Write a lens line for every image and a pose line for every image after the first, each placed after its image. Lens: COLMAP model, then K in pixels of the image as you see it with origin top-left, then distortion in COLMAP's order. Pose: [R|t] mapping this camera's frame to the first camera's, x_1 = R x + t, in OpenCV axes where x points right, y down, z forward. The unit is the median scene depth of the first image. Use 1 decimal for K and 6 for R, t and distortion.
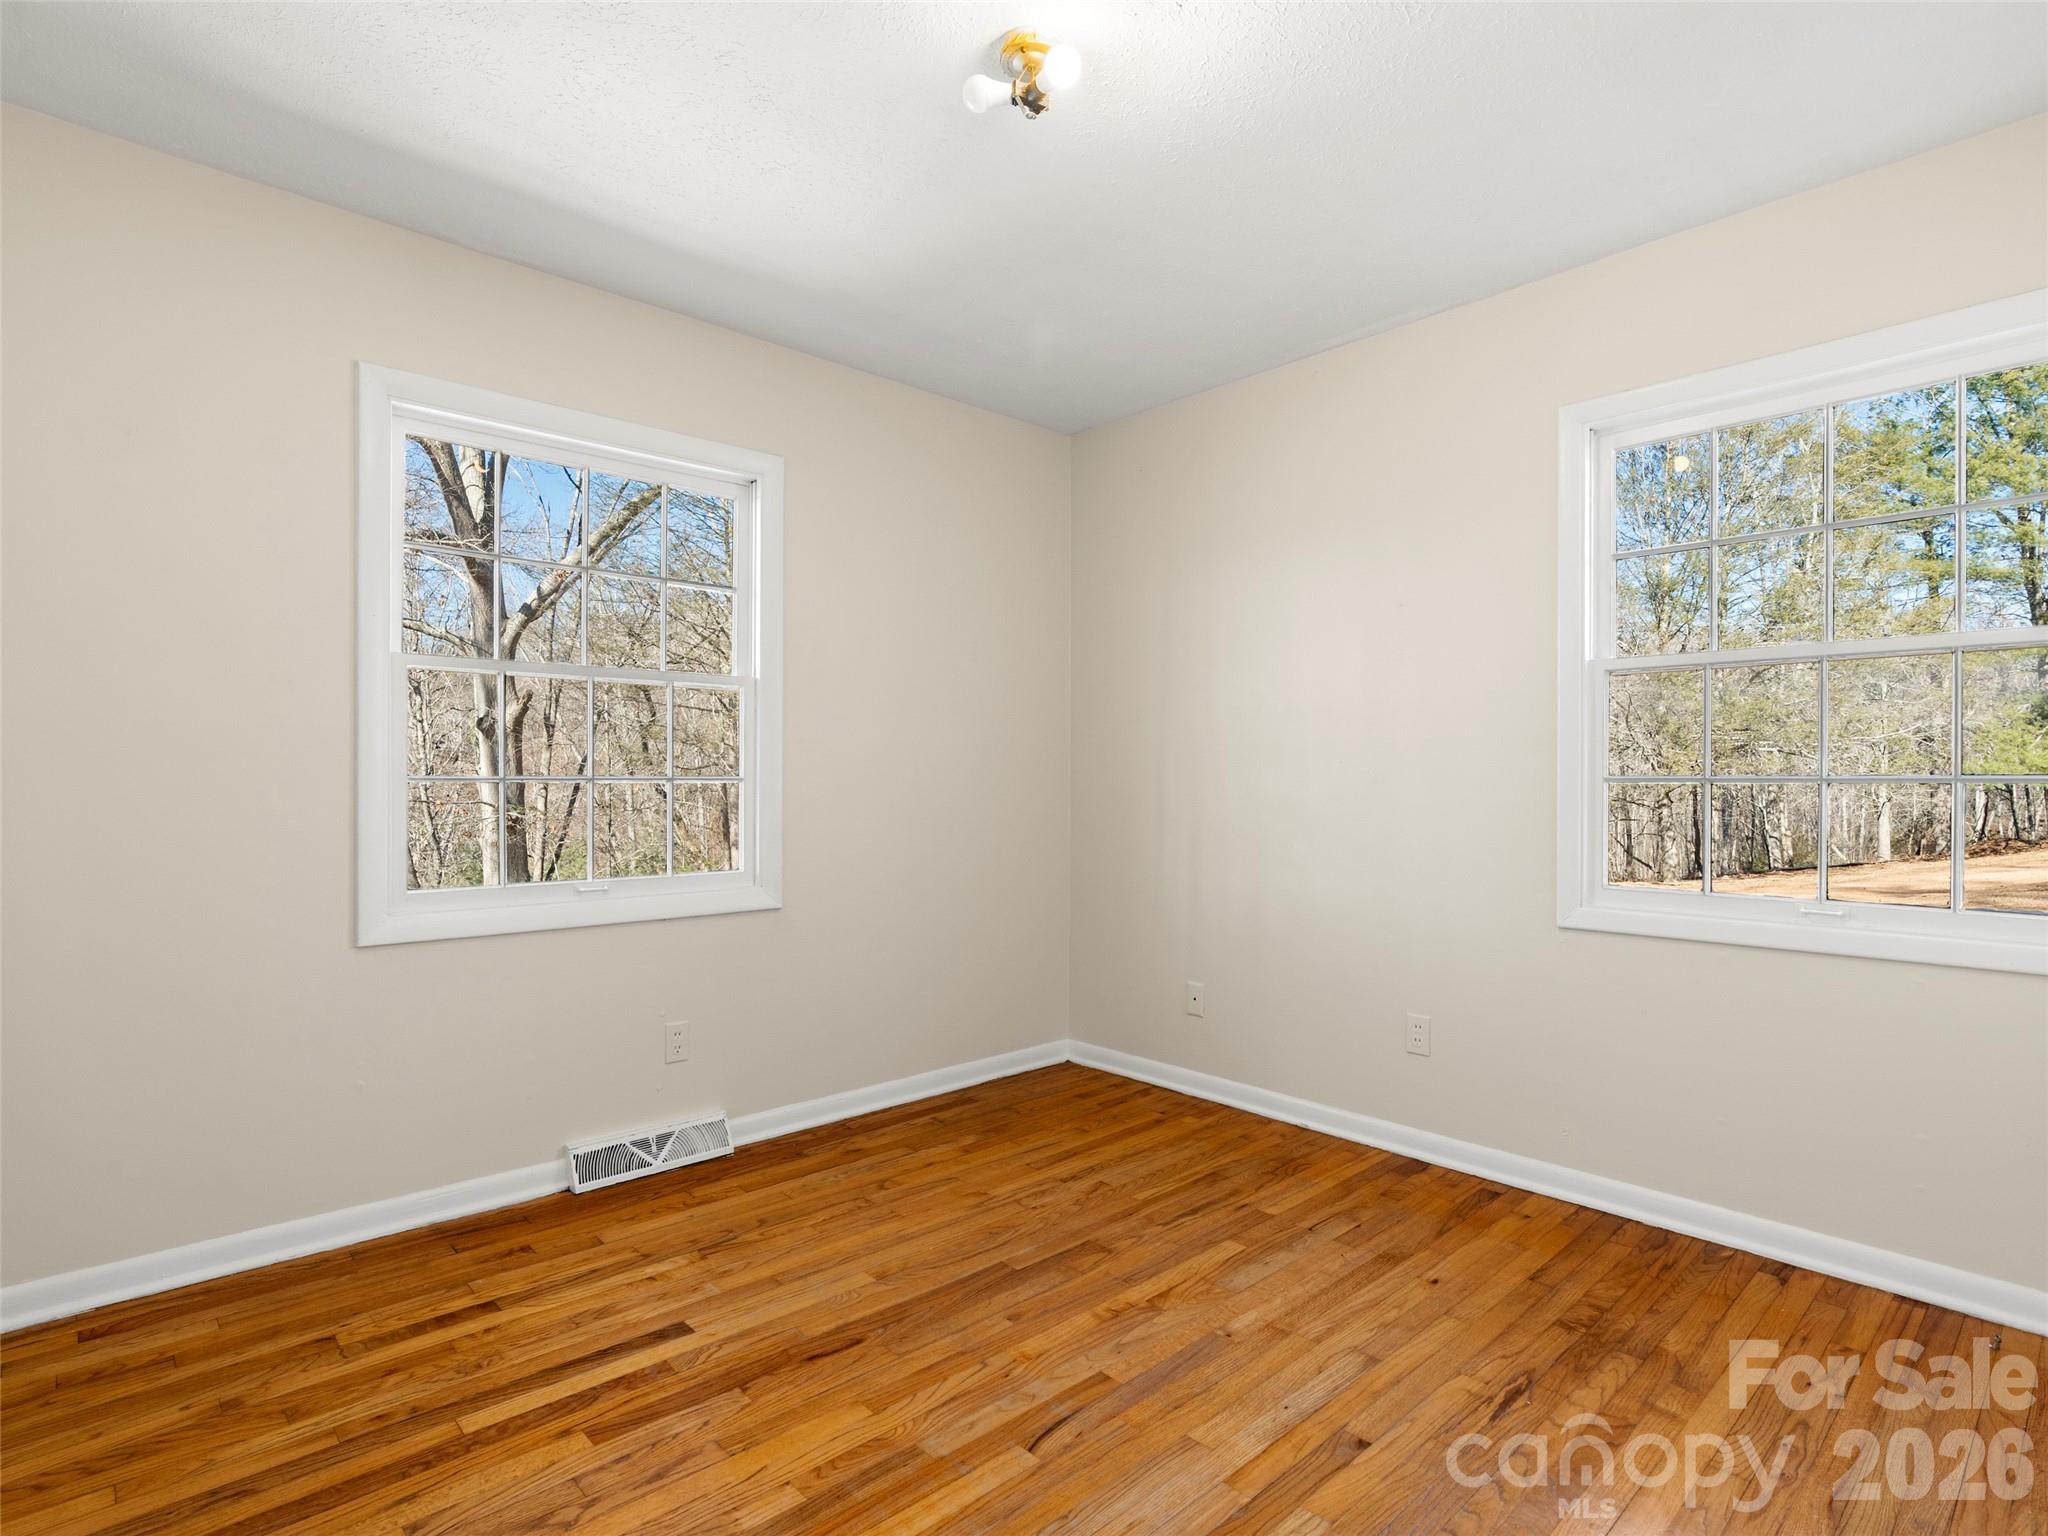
lens RADIAL K [[1040.6, 0, 1060.3], [0, 1040.6, 776.0], [0, 0, 1]] dist [-0.003111, 0.003296]
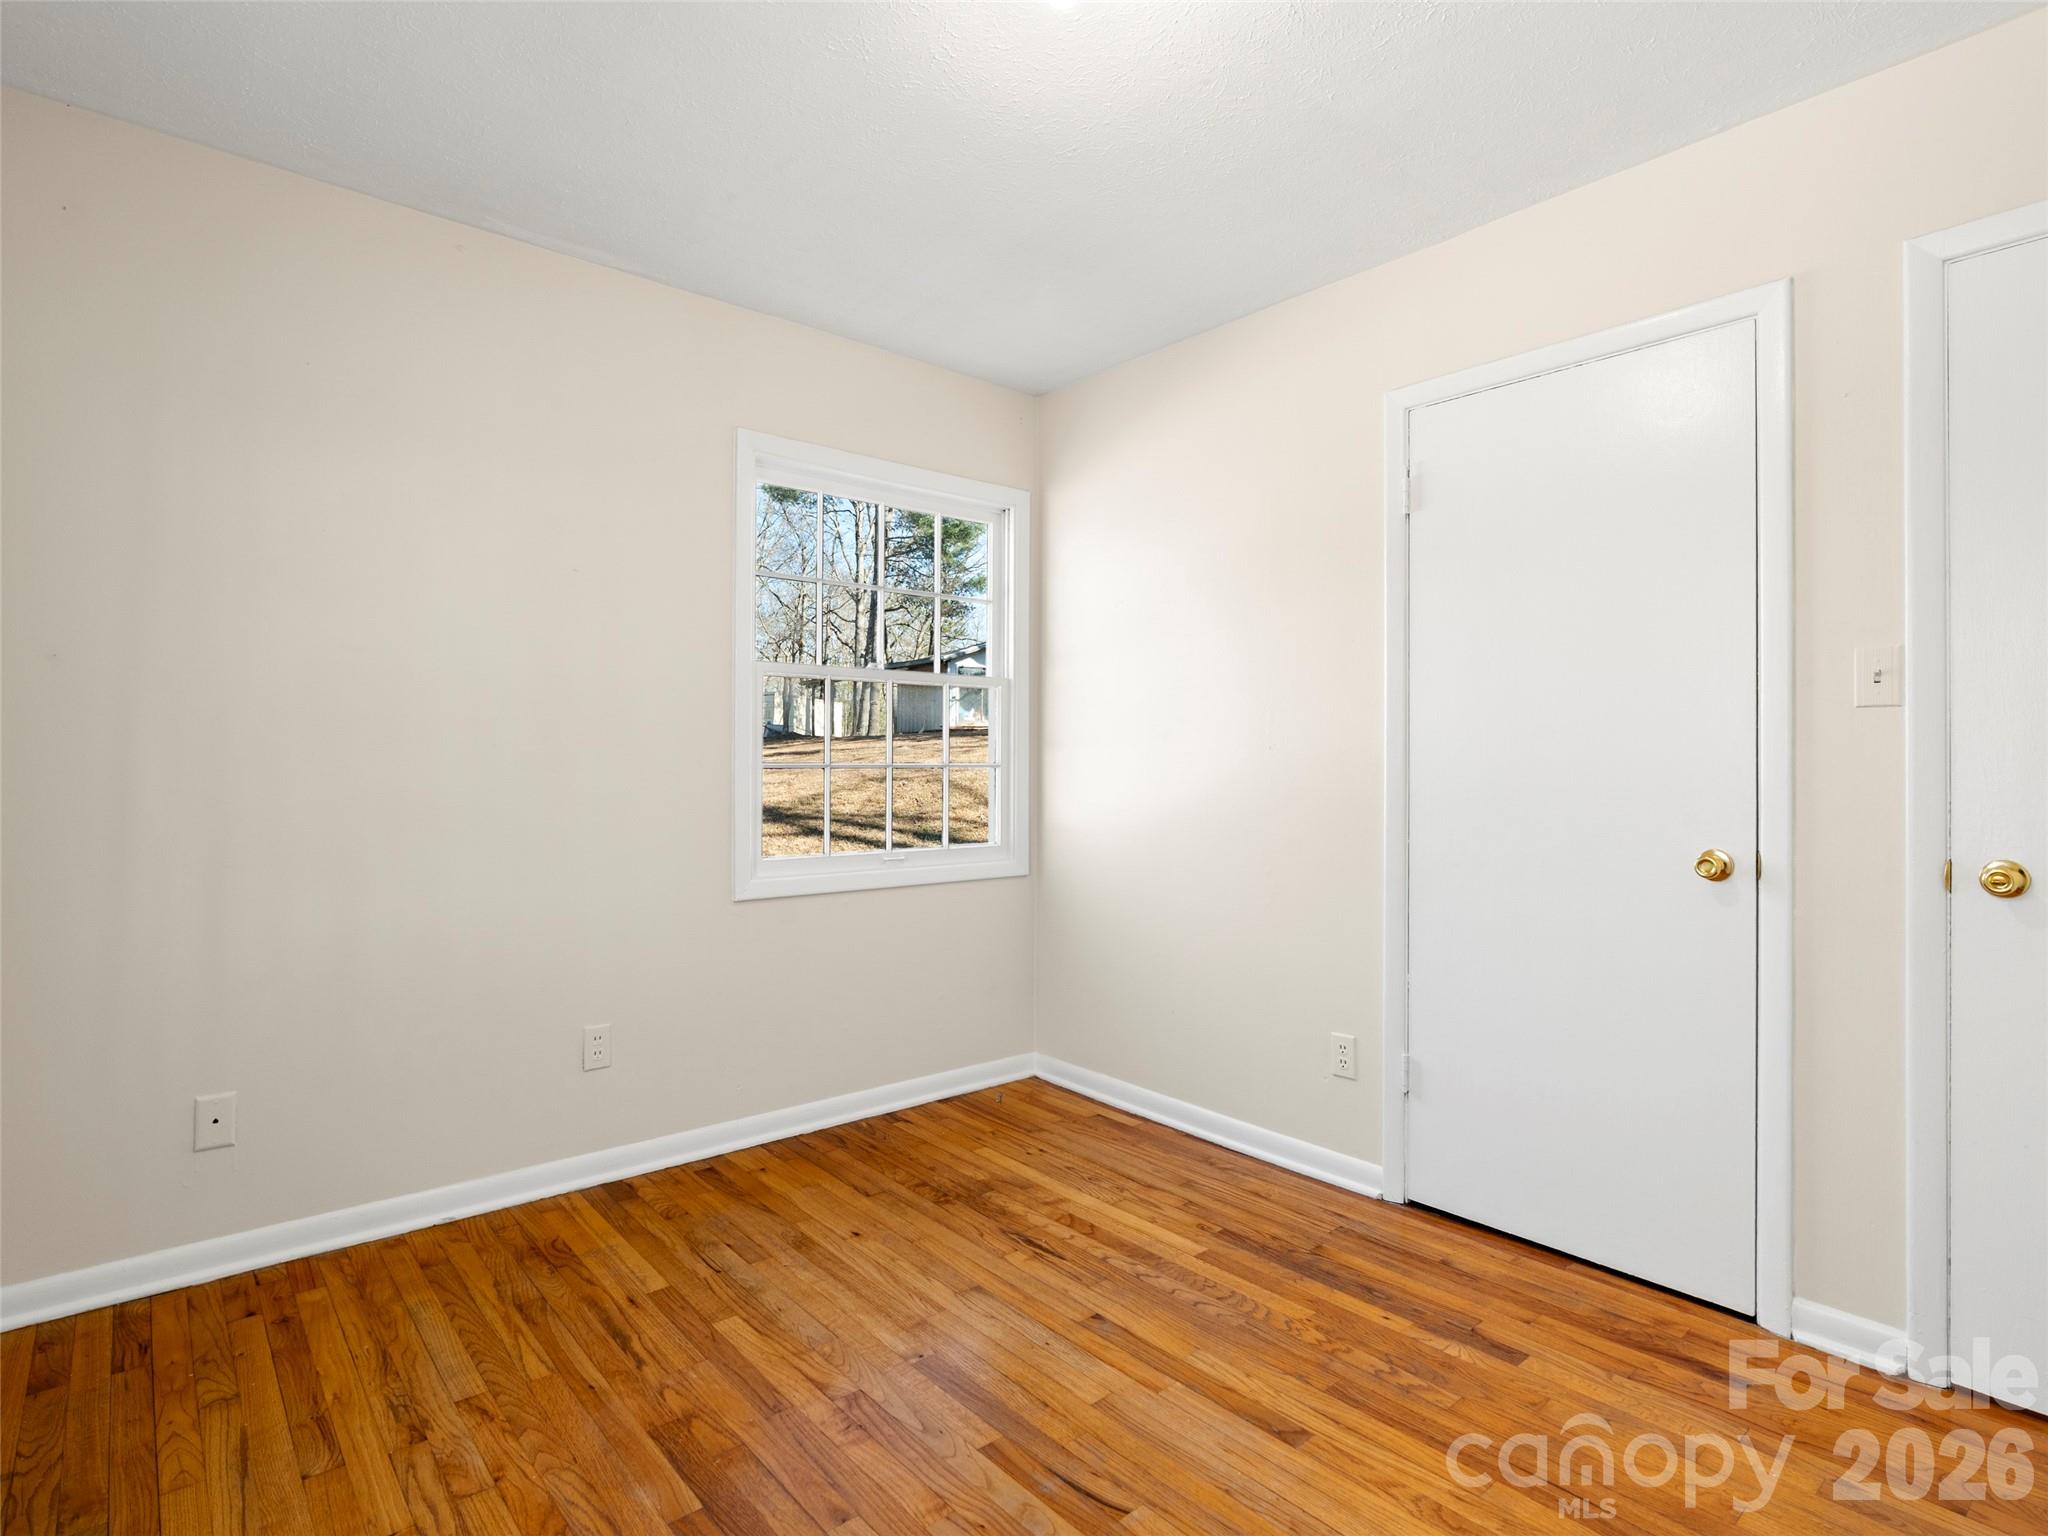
lens RADIAL K [[1040.6, 0, 1017.8], [0, 1040.6, 765.2], [0, 0, 1]] dist [-0.003111, 0.003296]
pose [[0.075557, -0.002858, 0.997137, -0.597378], [-0.004654, 0.999984, 0.003219, 0.006331], [-0.997131, -0.004884, 0.075543, 0.669843]]
